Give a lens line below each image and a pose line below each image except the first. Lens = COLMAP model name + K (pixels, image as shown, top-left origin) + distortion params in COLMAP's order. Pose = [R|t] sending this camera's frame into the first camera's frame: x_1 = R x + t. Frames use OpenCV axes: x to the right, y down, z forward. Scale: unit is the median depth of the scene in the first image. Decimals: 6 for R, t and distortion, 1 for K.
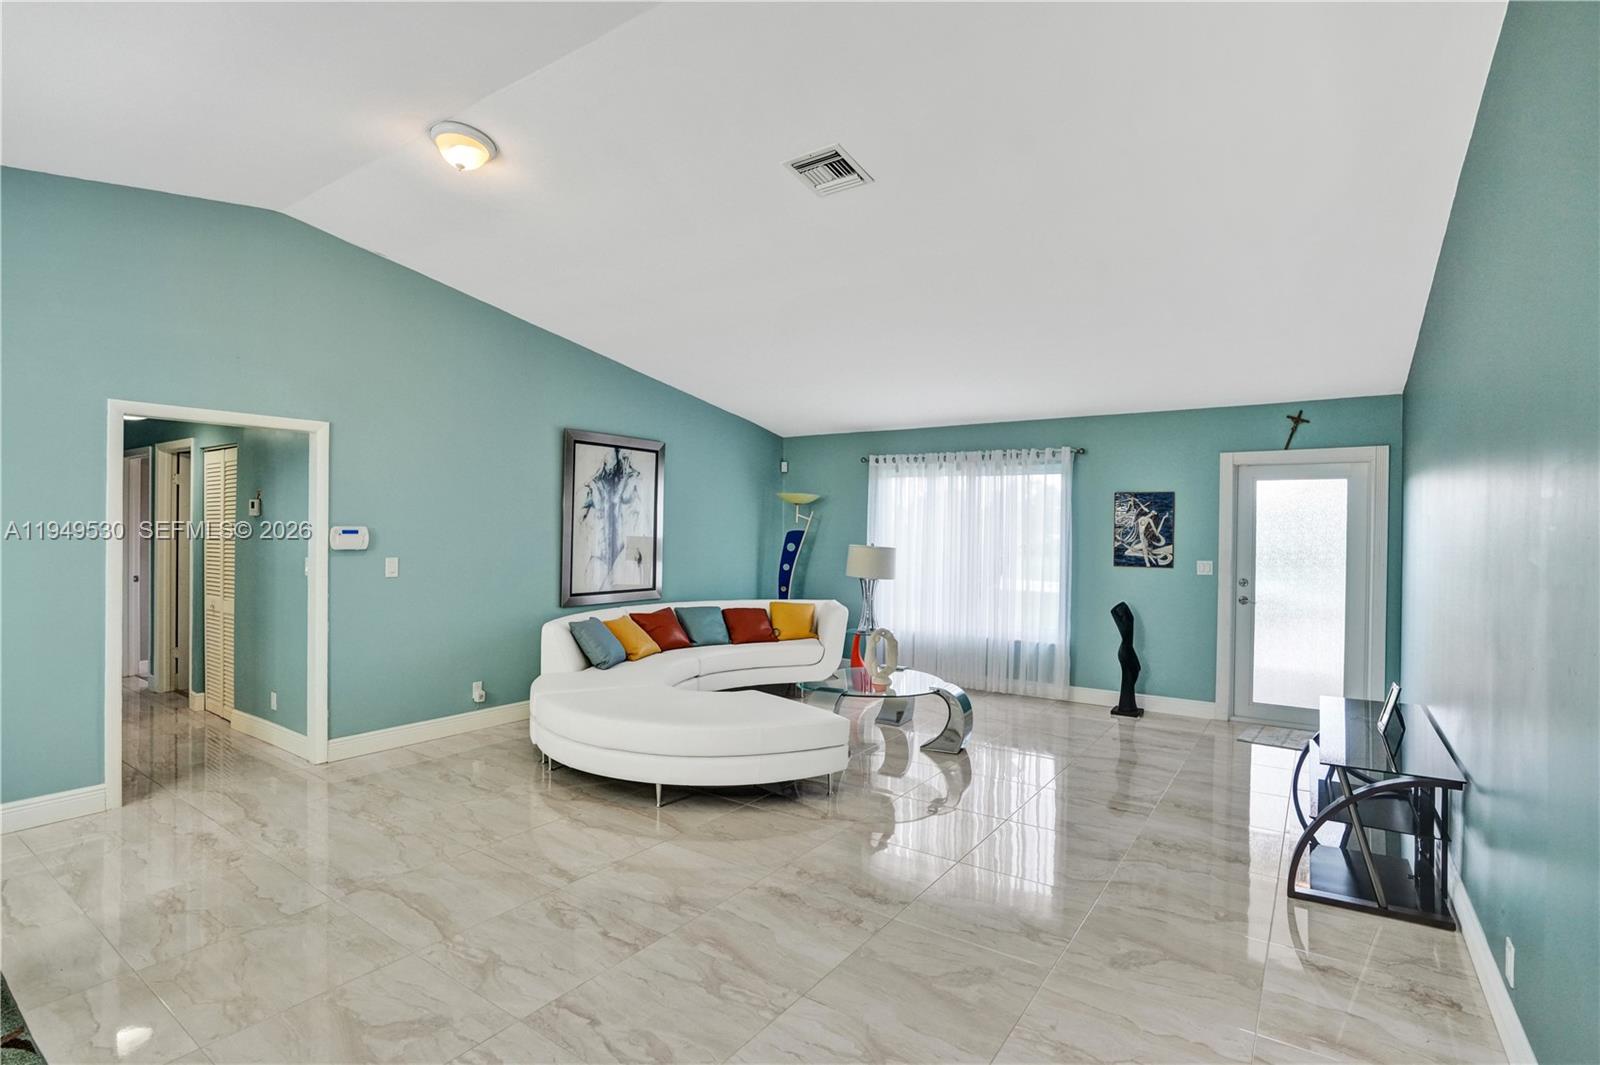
lens RADIAL K [[771.5, 0, 789.3], [0, 771.5, 527.6], [0, 0, 1]] dist [-0.027800, 0.000465]
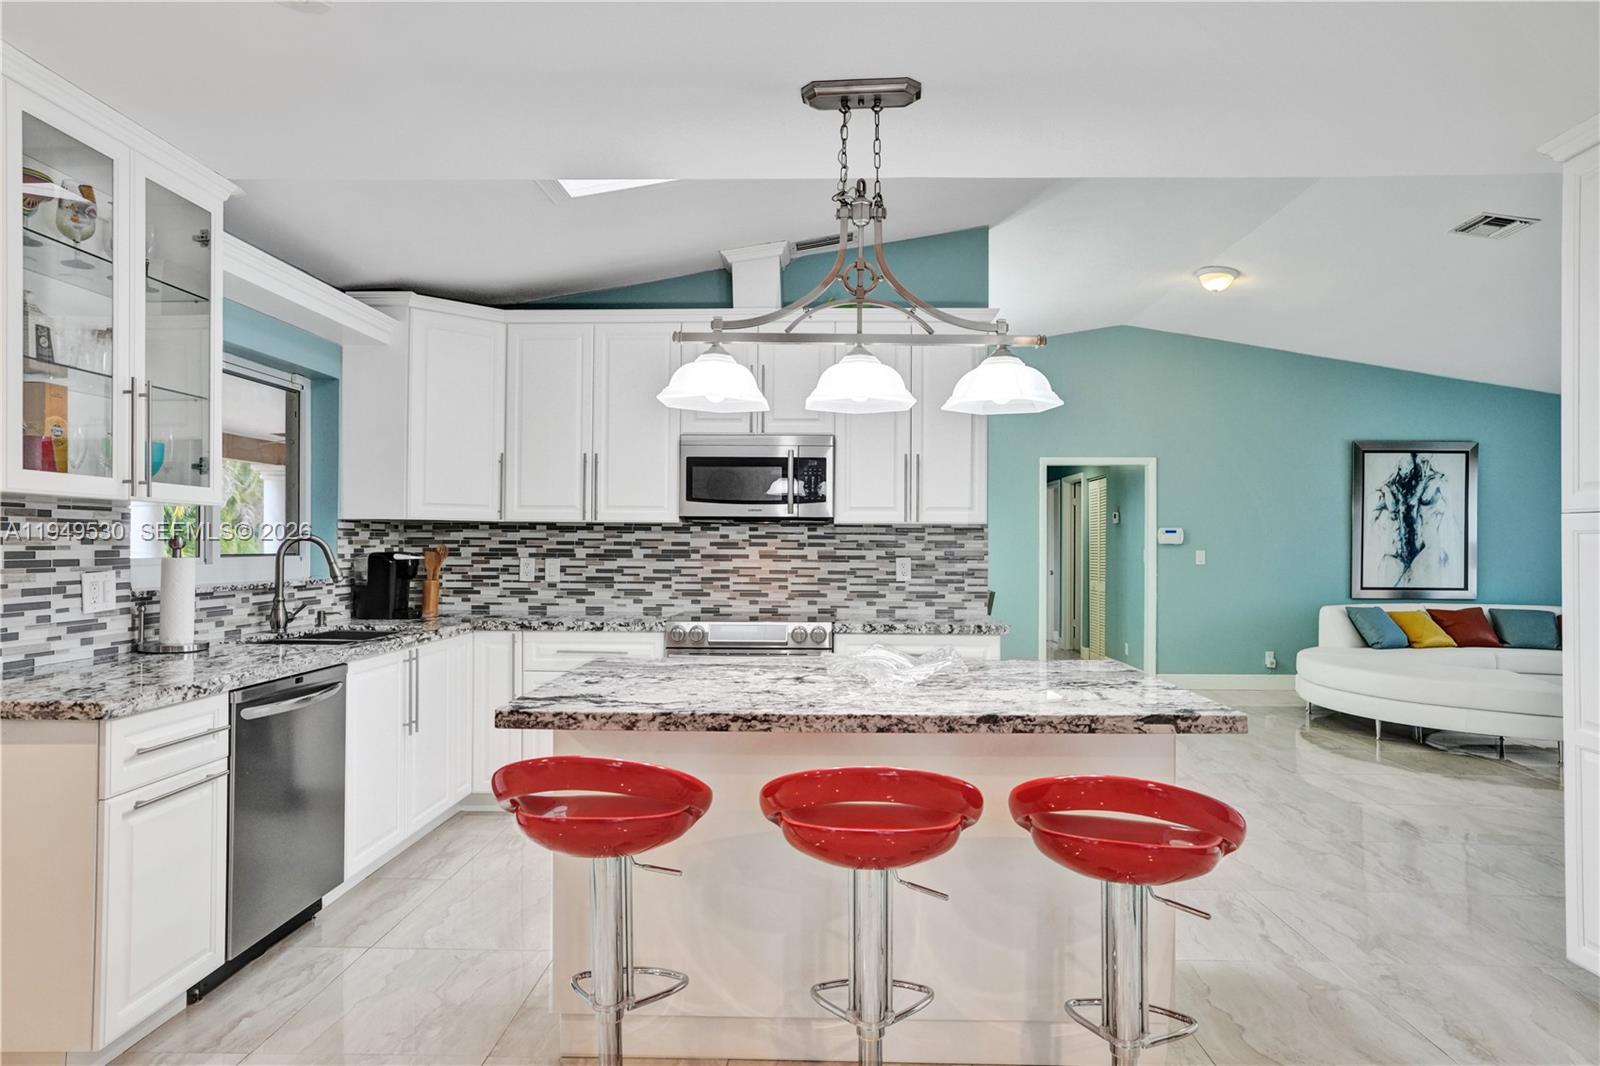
lens RADIAL K [[910.2, 0, 800.0], [0, 910.2, 533.0], [0, 0, 1]] dist [-0.021850, 0.000471]
pose [[0.554665, -0.019421, -0.831847, 0.346786], [0.002322, 0.999760, -0.021793, 0.032683], [0.832071, 0.010156, 0.554577, -0.400817]]
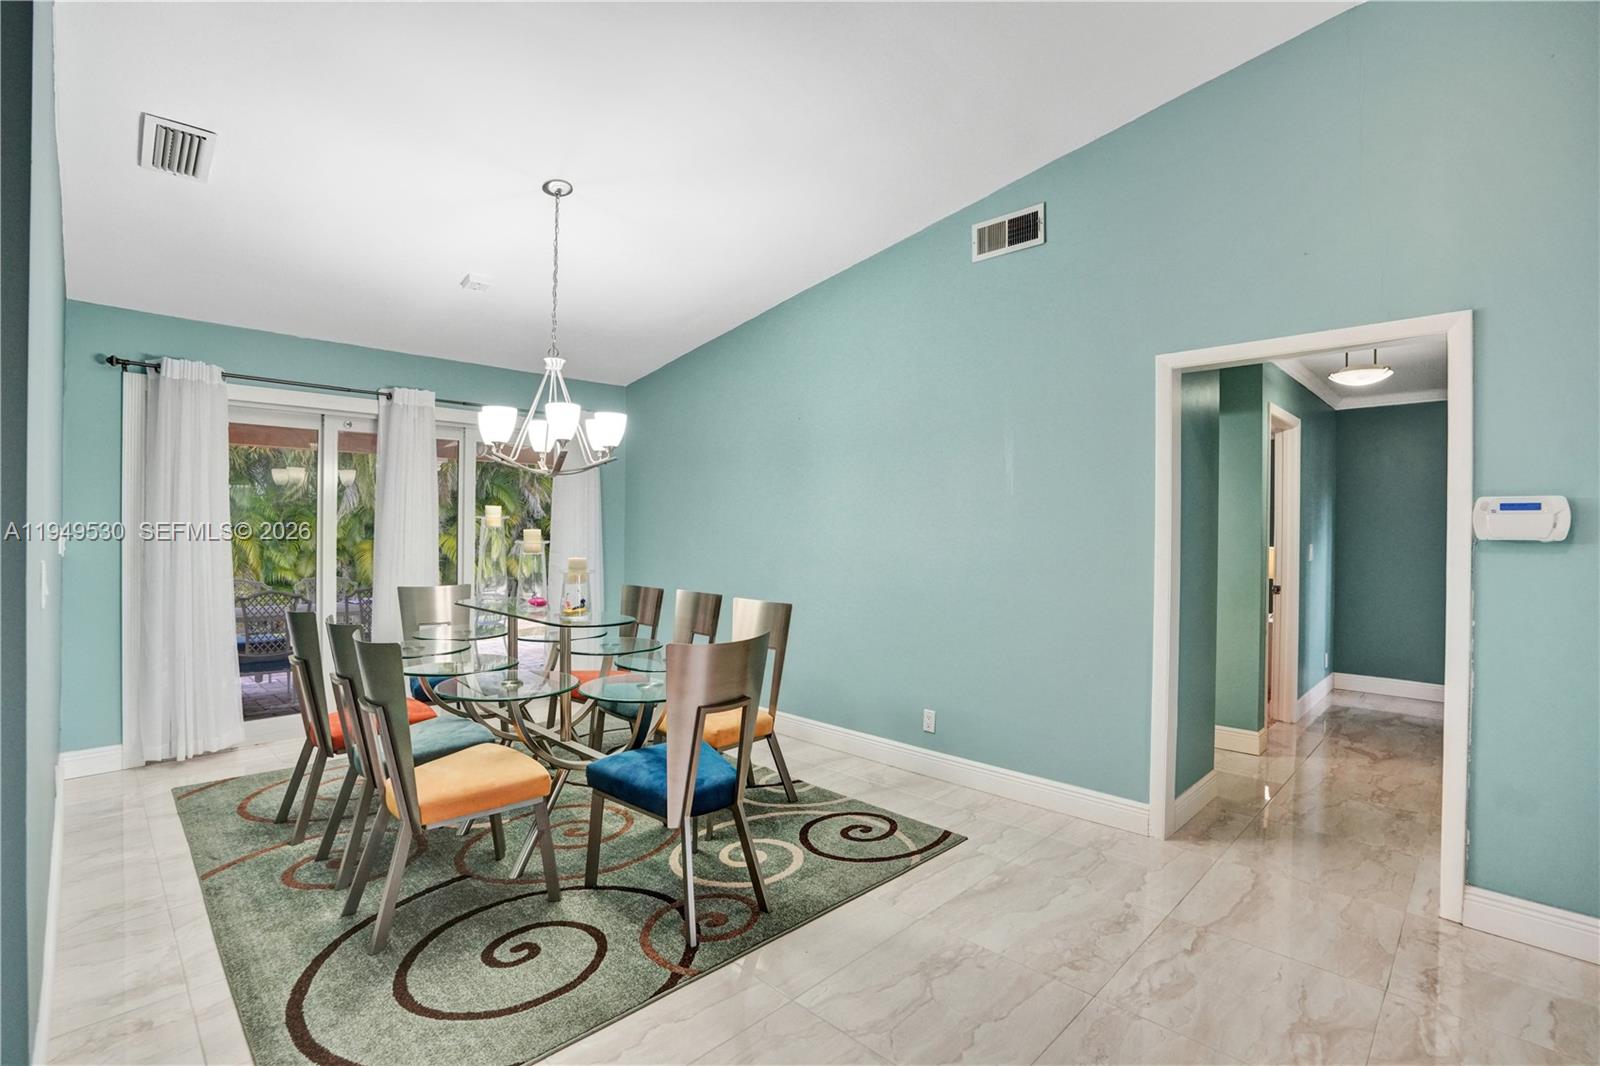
lens RADIAL K [[753.0, 0, 821.1], [0, 753.0, 527.7], [0, 0, 1]] dist [-0.050921, 0.021119]
pose [[-0.140373, -0.009087, -0.990057, -0.009642], [-0.005947, 0.999948, -0.008335, 0.020570], [0.990081, 0.004717, -0.140419, 0.456257]]
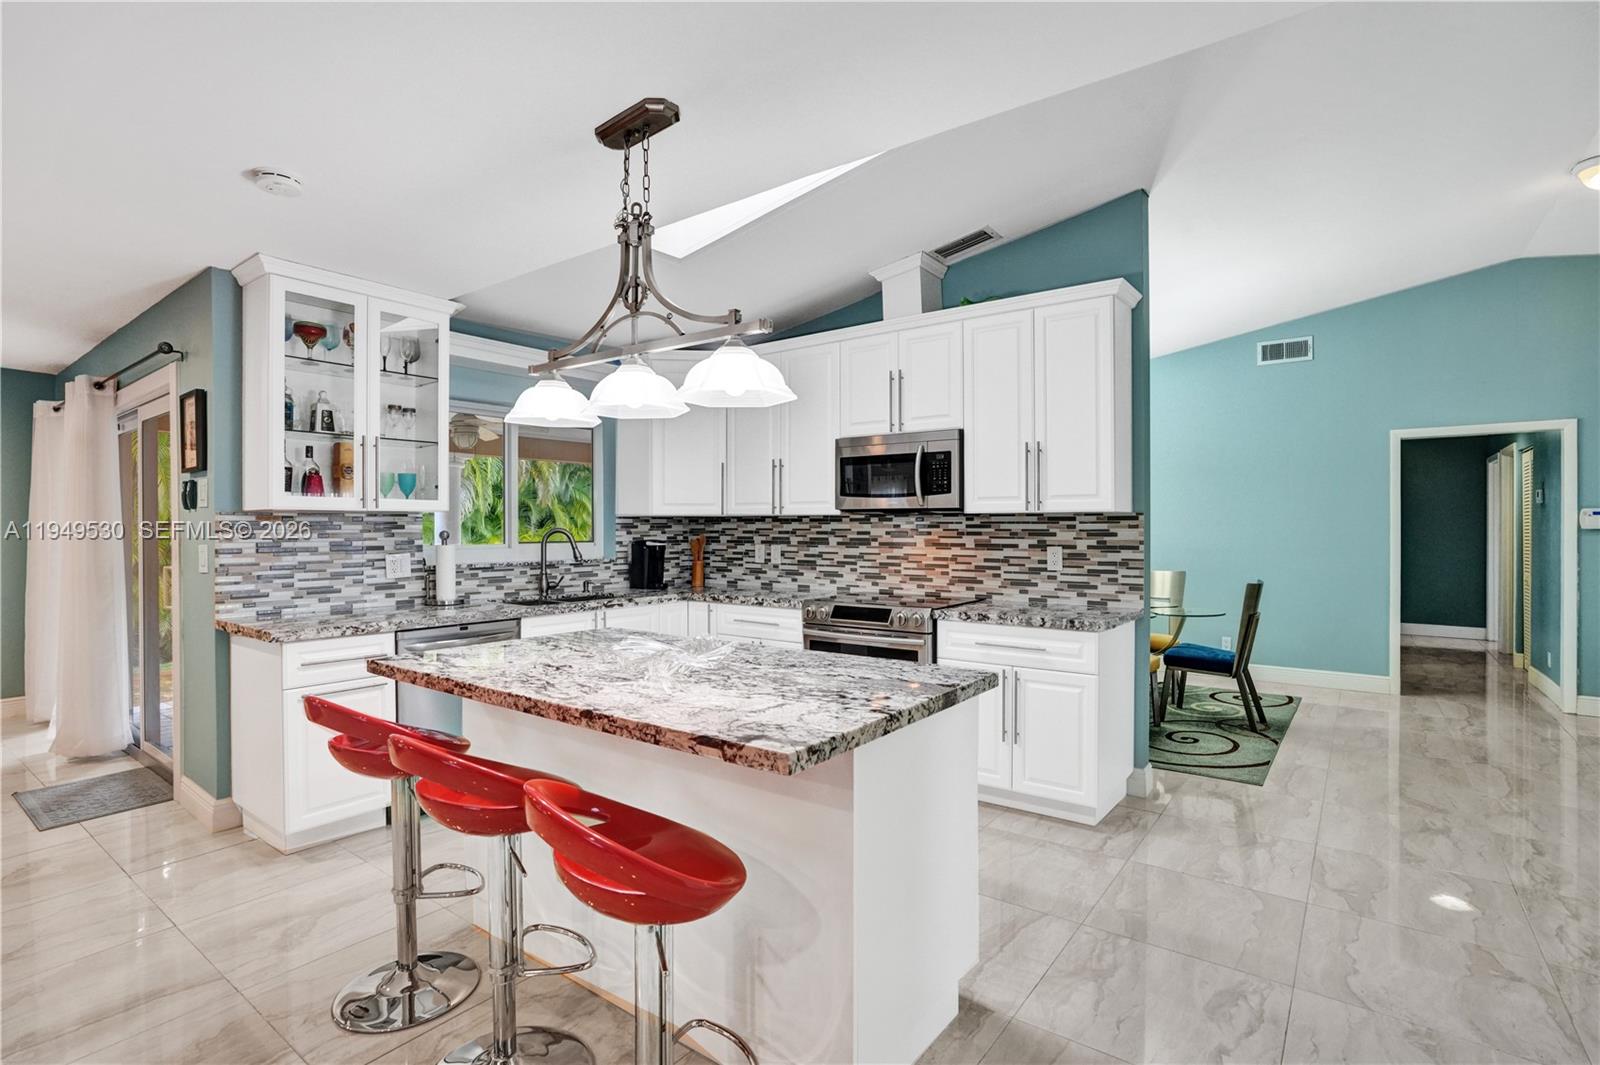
lens RADIAL K [[753.0, 0, 821.1], [0, 753.0, 527.2], [0, 0, 1]] dist [-0.050921, 0.021119]
pose [[-0.010867, -0.012583, -0.999862, 0.381102], [0.002082, 0.999918, -0.012607, 0.028424], [0.999939, -0.002218, -0.010840, -0.095336]]
